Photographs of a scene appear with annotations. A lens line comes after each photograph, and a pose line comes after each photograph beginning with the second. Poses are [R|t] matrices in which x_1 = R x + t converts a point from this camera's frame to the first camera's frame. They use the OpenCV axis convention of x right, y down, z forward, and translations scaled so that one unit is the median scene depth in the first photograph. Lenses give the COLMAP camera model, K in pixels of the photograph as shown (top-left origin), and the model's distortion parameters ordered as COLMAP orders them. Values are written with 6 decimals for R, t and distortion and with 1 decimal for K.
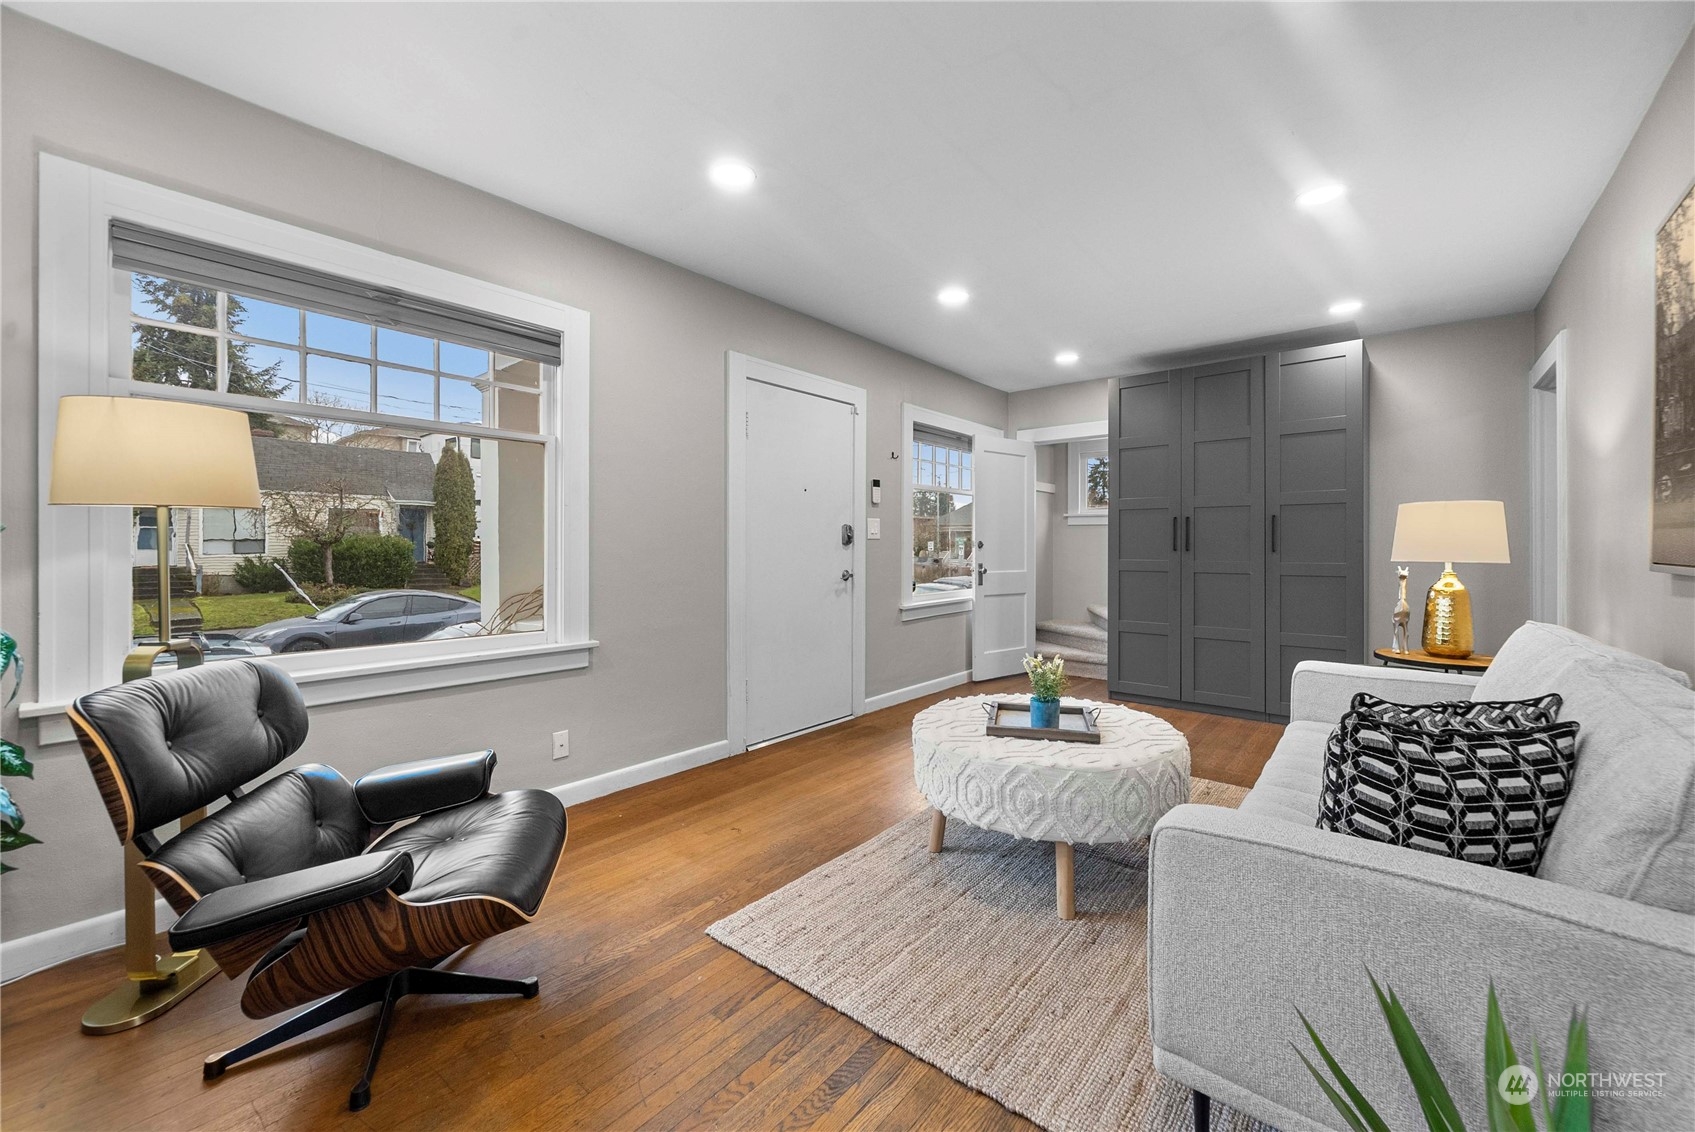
lens RADIAL K [[667.2, 0, 843.1], [0, 667.2, 549.4], [0, 0, 1]] dist [-0.000696, 0.000033]
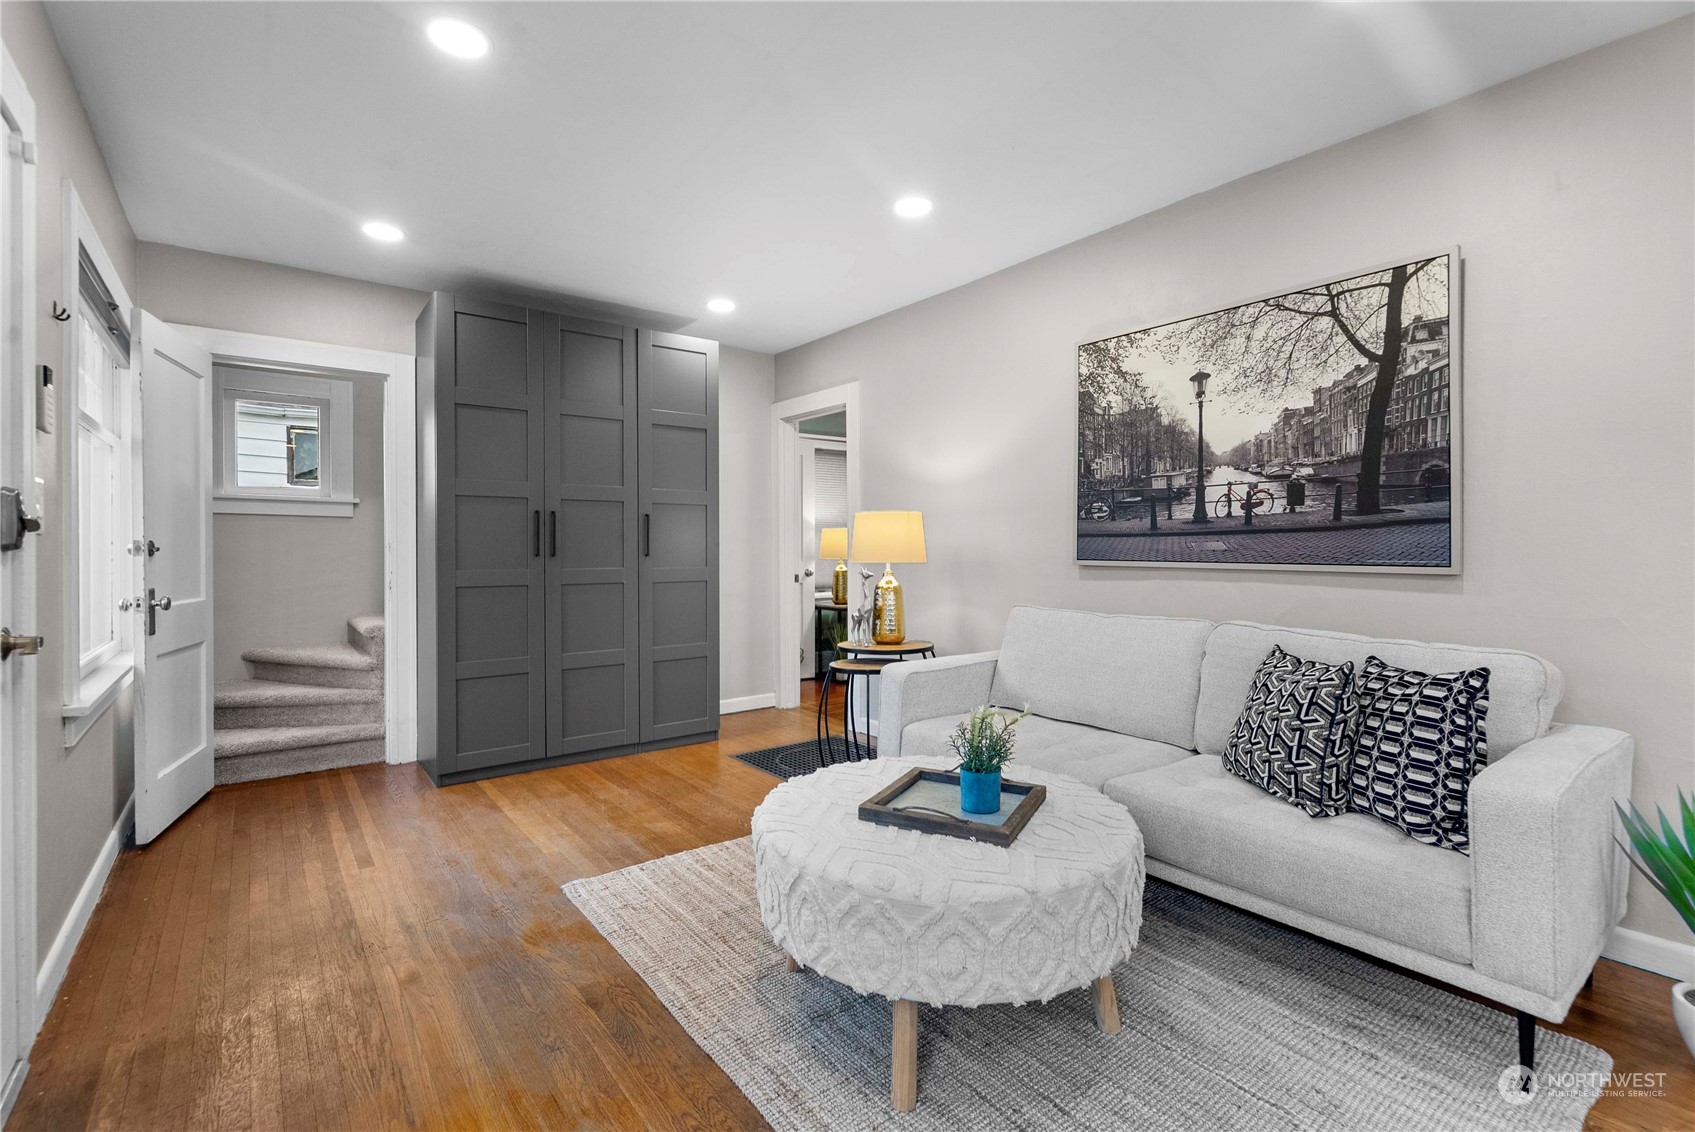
lens RADIAL K [[765.8, 0, 849.7], [0, 765.8, 556.0], [0, 0, 1]] dist [-0.002578, 0.000257]
pose [[0.202863, -0.012170, 0.979131, -0.309699], [0.007582, 0.999912, 0.010858, -0.005477], [-0.979178, 0.005221, 0.202938, 0.582789]]
